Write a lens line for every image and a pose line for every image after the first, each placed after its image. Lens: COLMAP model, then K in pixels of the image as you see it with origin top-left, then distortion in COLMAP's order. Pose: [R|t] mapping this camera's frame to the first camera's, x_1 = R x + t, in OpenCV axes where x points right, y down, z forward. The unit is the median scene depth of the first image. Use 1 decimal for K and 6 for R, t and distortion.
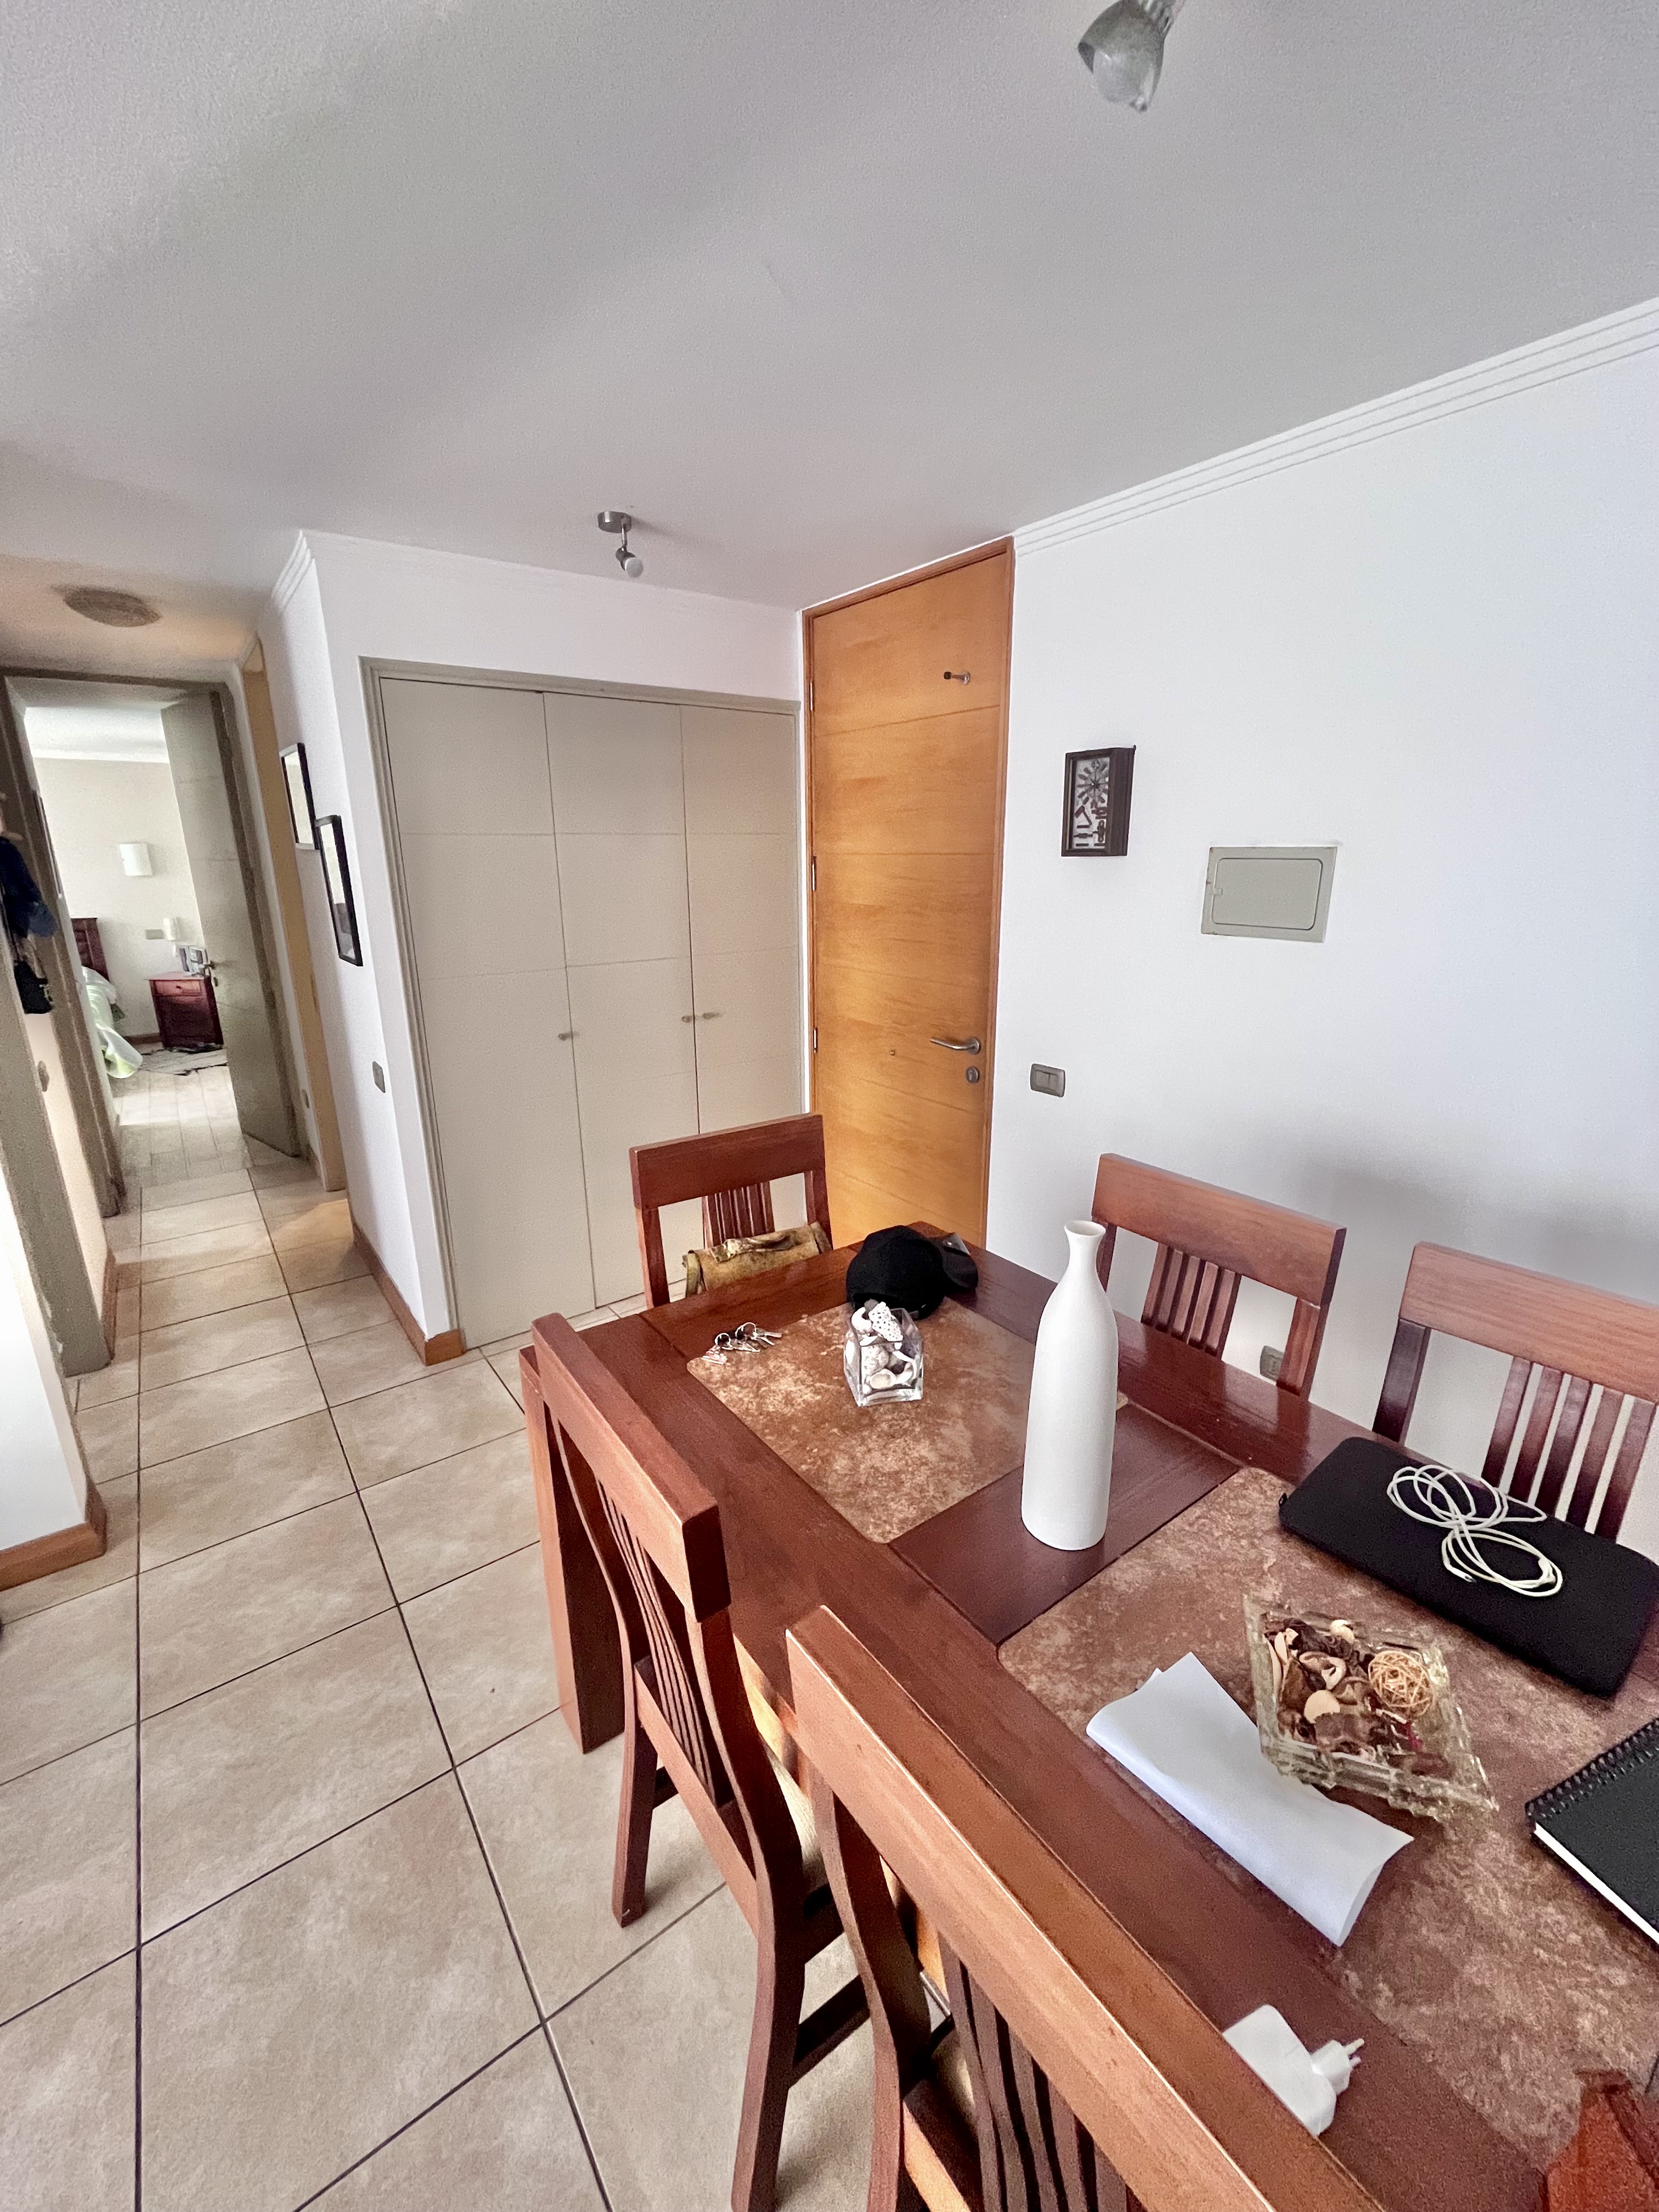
lens RADIAL K [[896.3, 0, 840.3], [0, 896.3, 1115.2], [0, 0, 1]] dist [-0.003104, 0.000291]
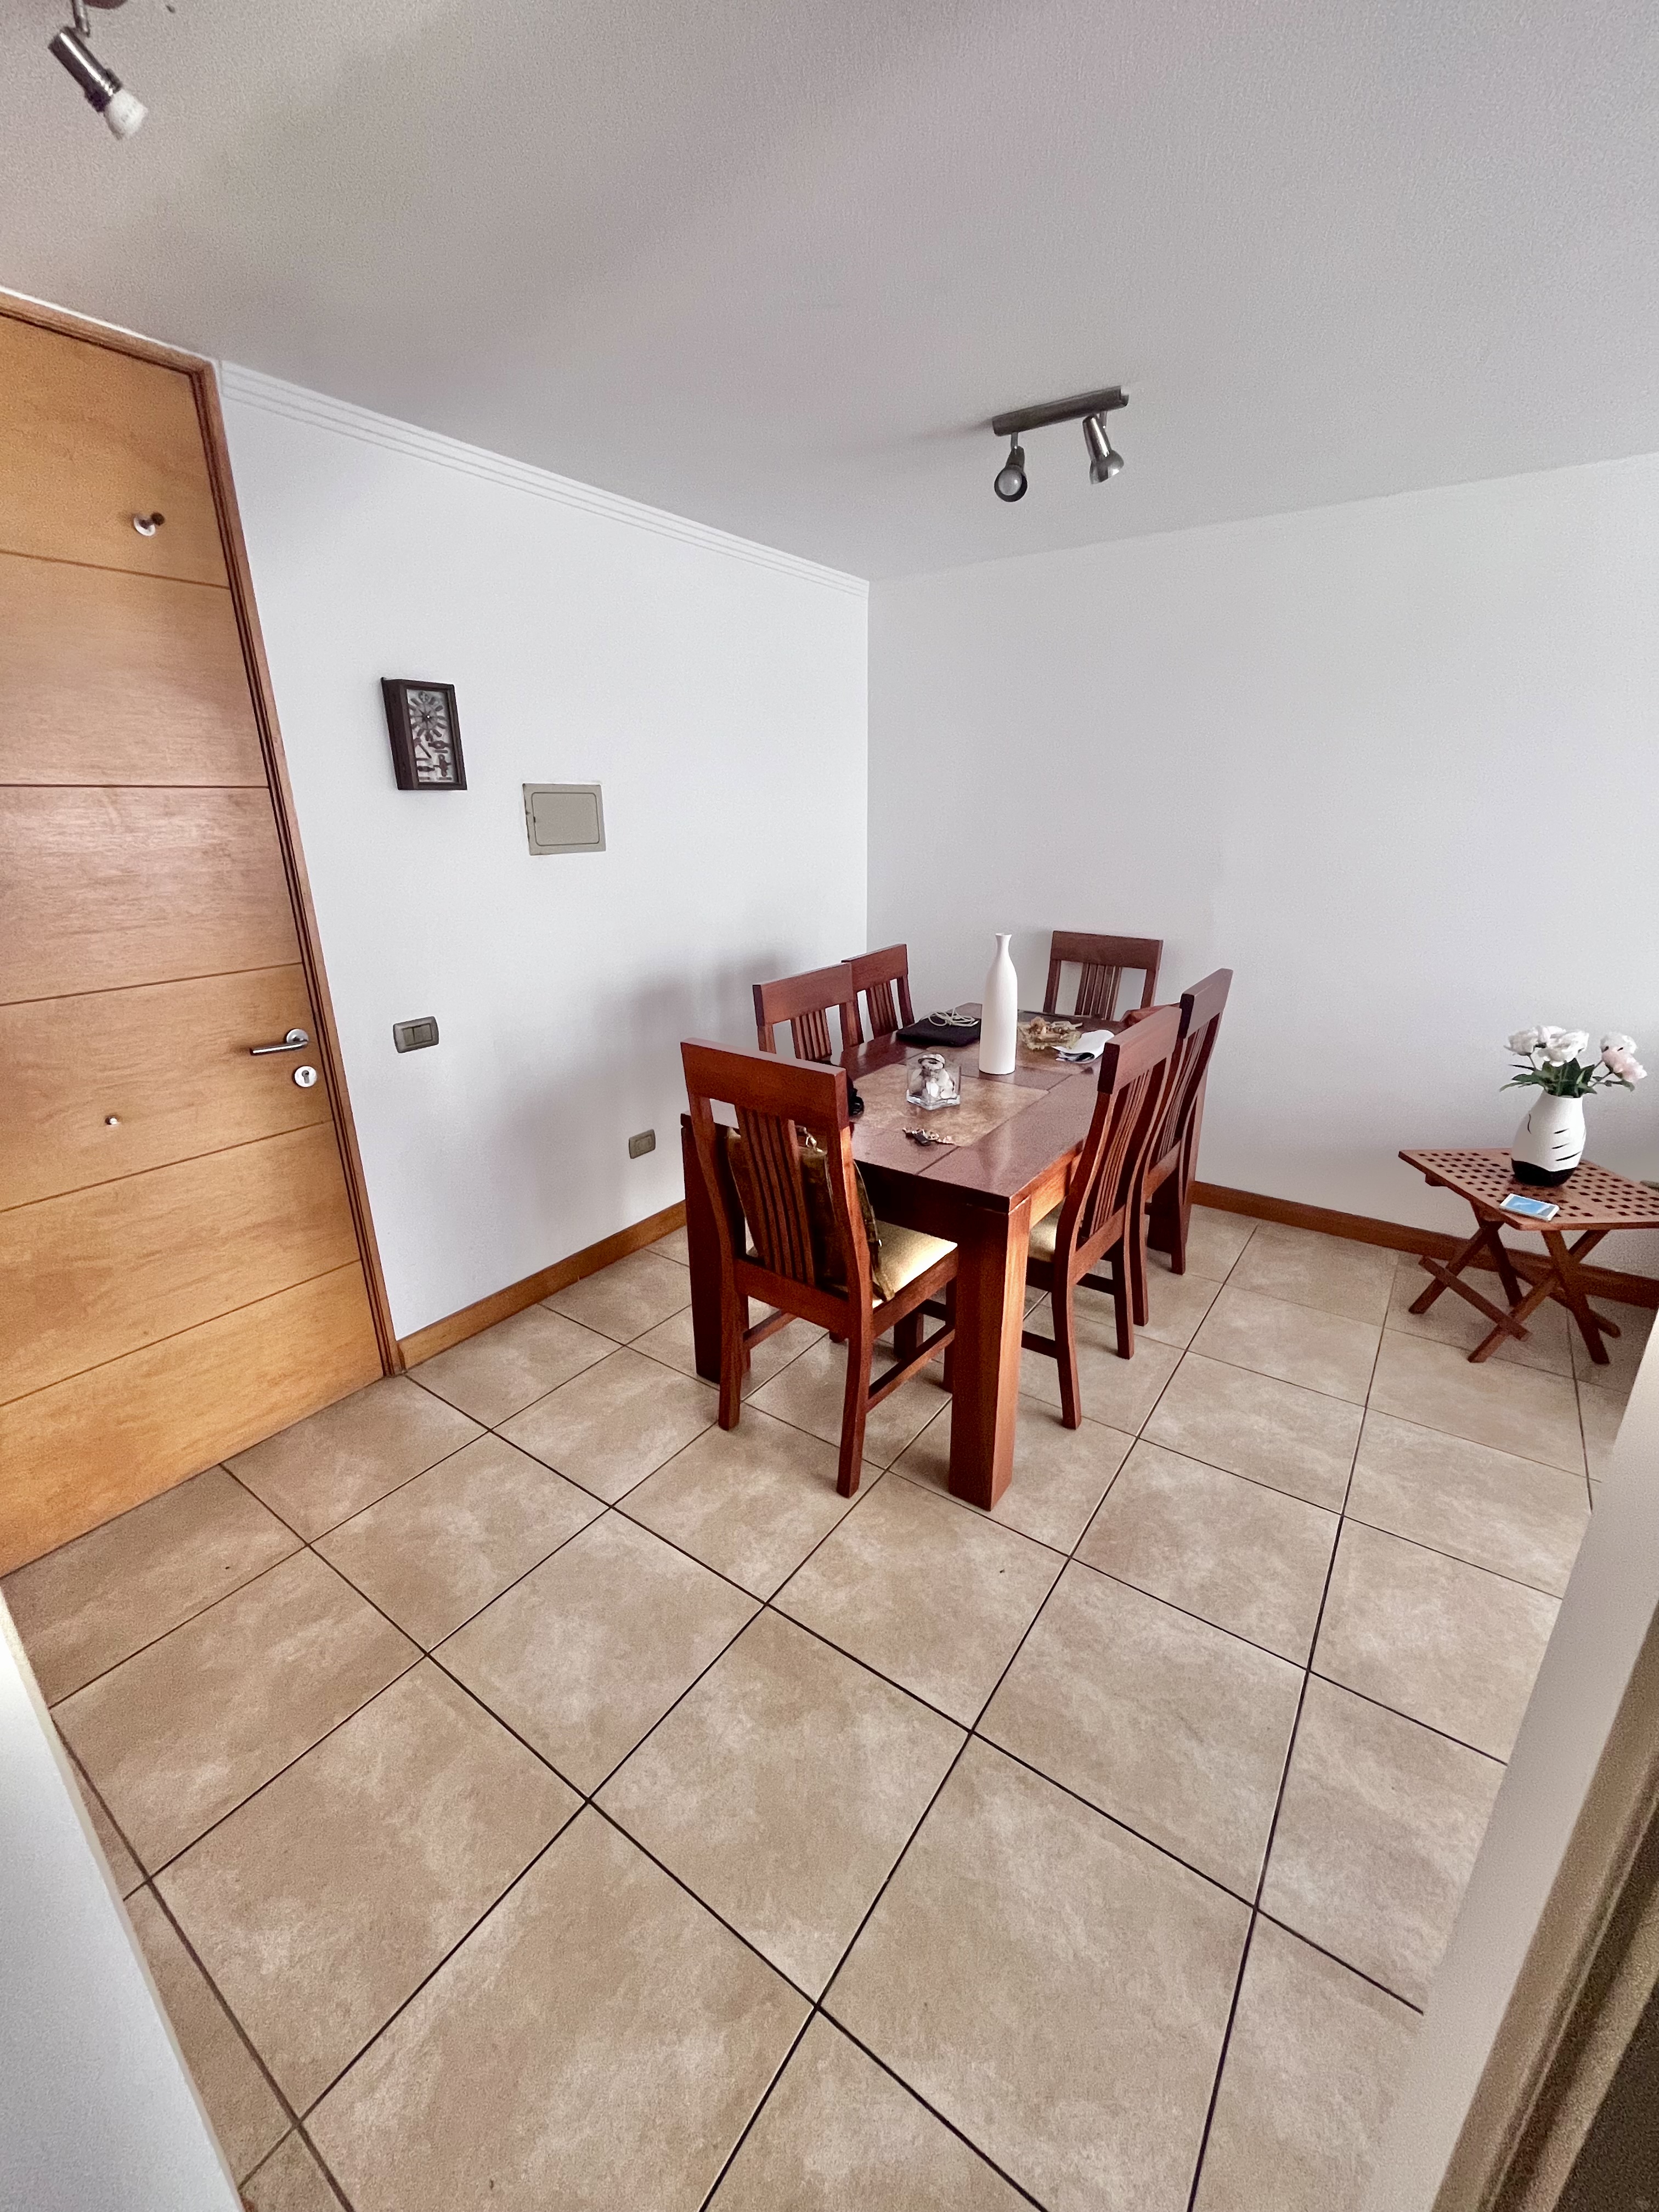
lens RADIAL K [[896.3, 0, 840.5], [0, 896.3, 1106.2], [0, 0, 1]] dist [-0.003104, 0.000291]
pose [[-0.310911, -0.297751, 0.902595, -0.897897], [0.278501, 0.879435, 0.386045, -0.245459], [-0.908720, 0.371400, -0.190502, 0.937282]]
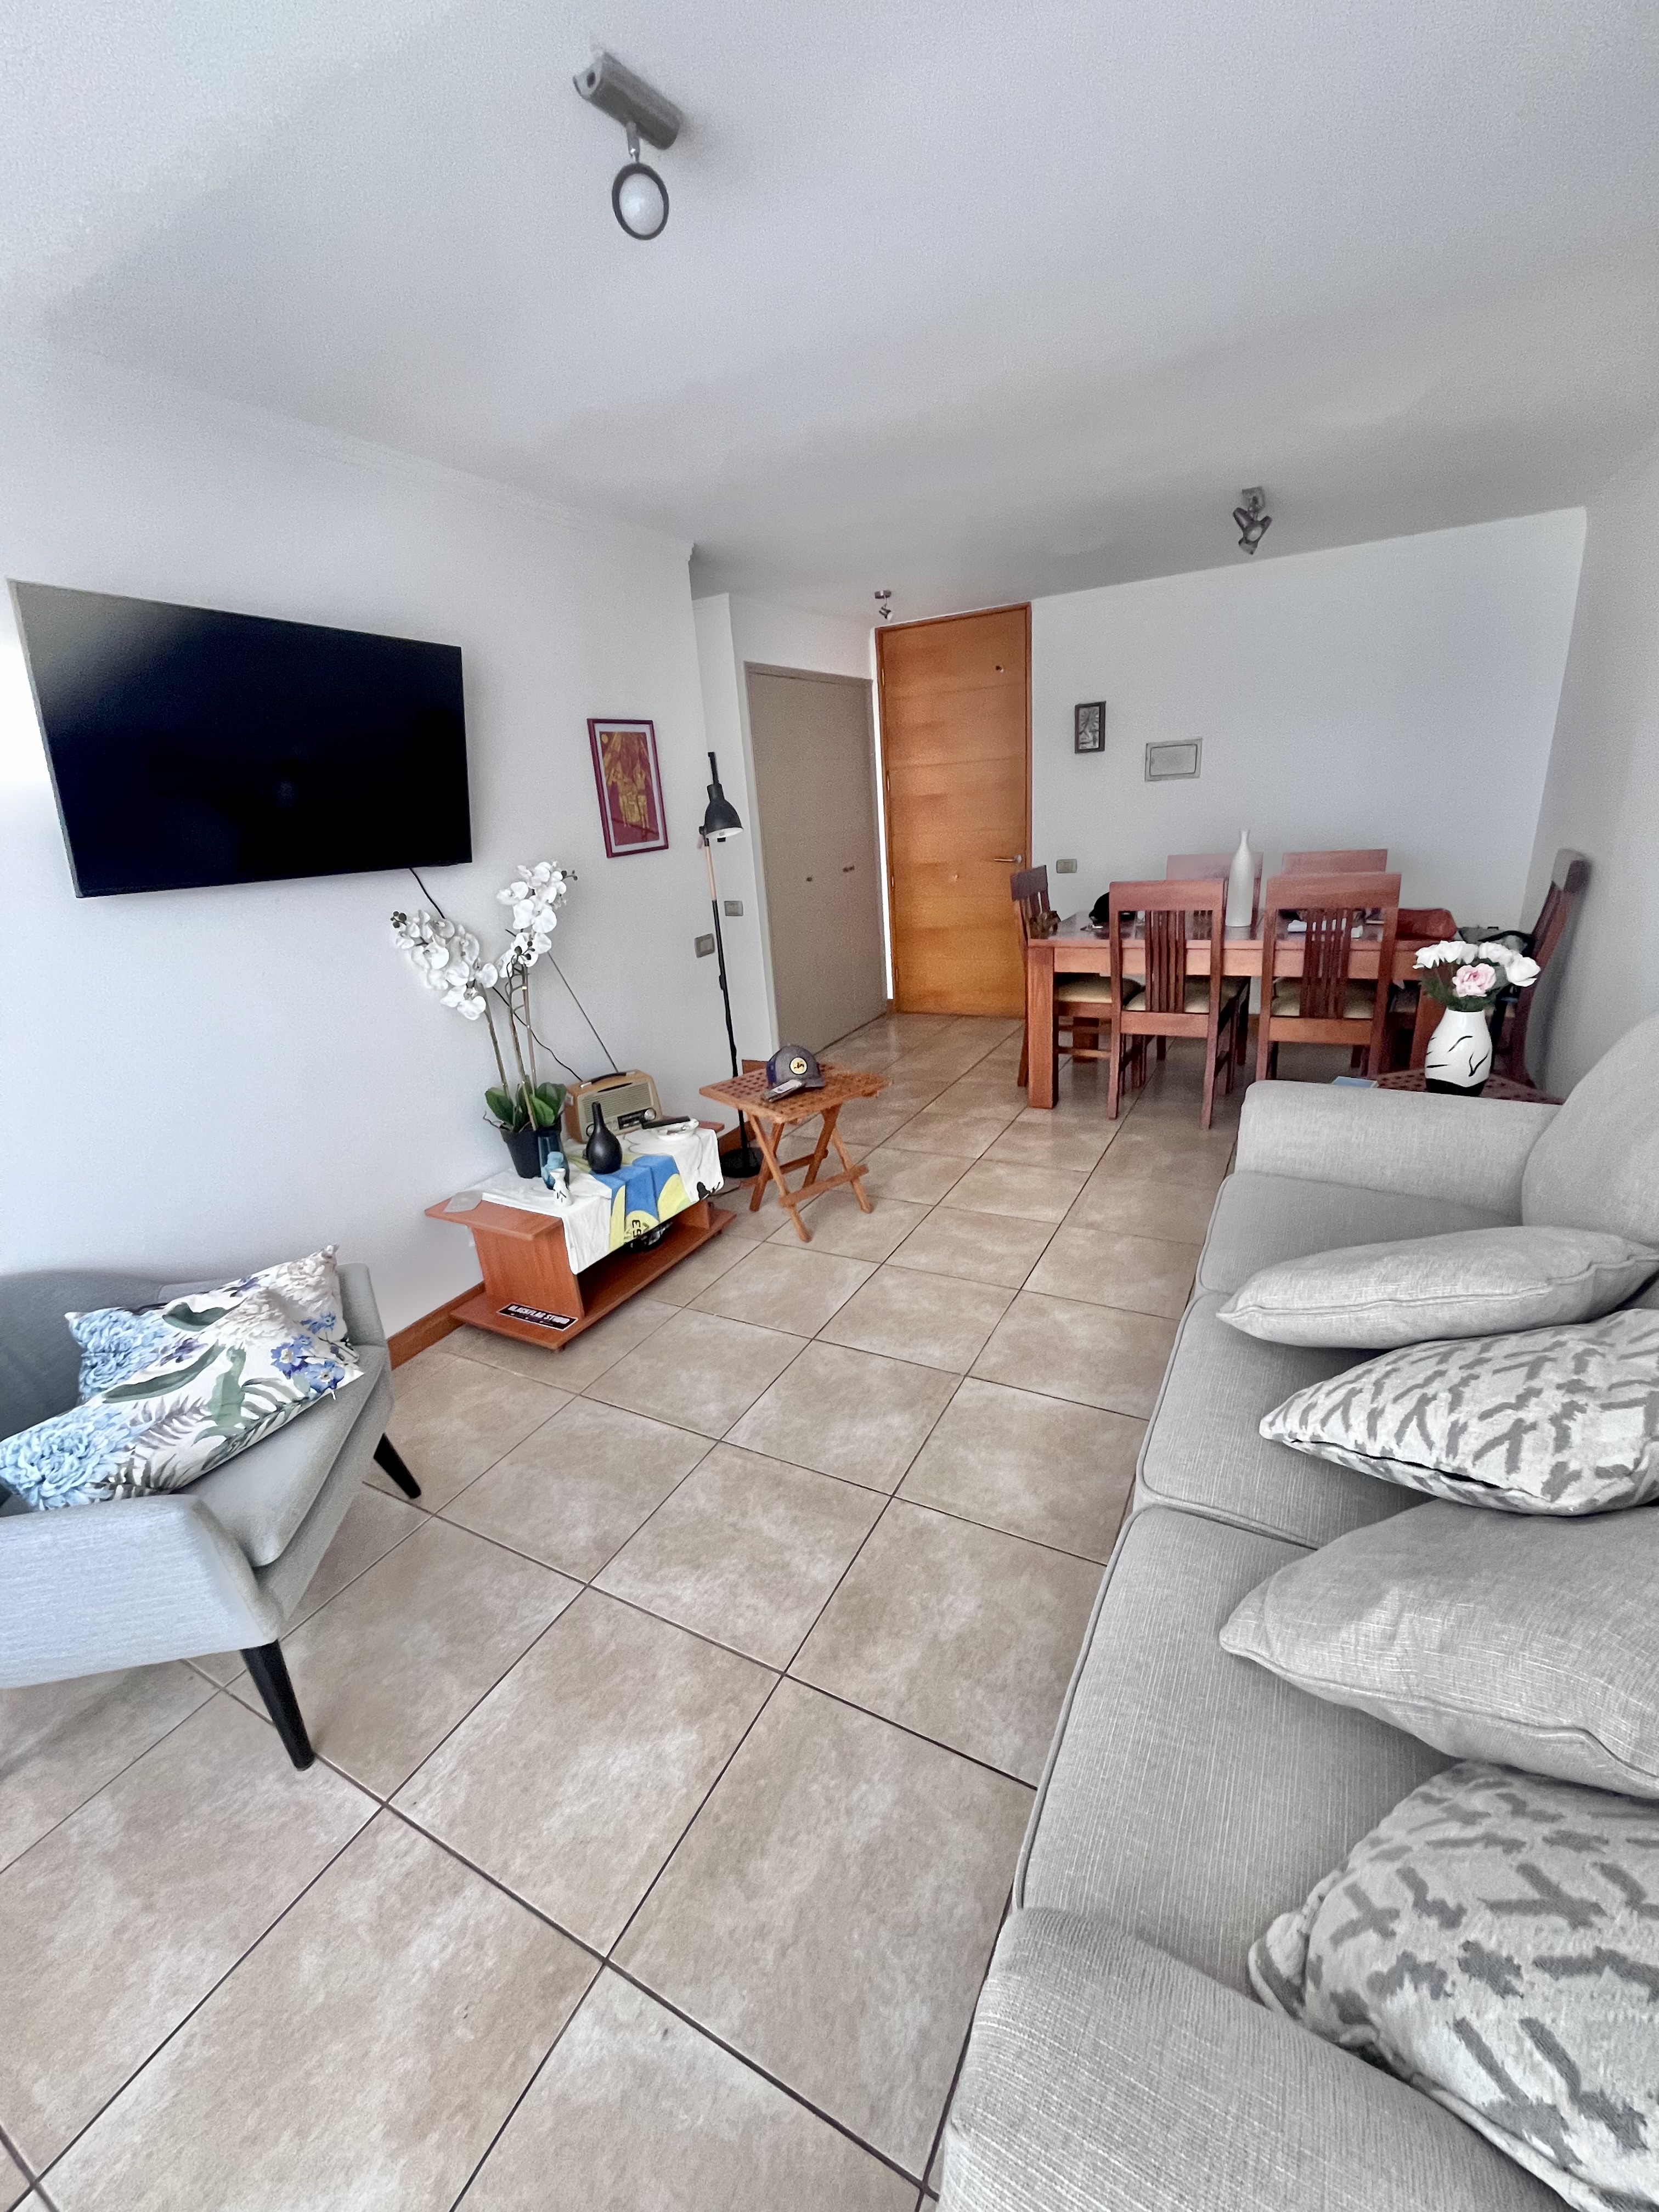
lens RADIAL K [[896.3, 0, 834.7], [0, 896.3, 1109.5], [0, 0, 1]] dist [-0.003104, 0.000291]
pose [[0.905331, -0.193254, 0.378191, -1.330339], [0.180983, 0.981125, 0.068106, 0.318995], [-0.384215, 0.006787, 0.923219, -0.813771]]
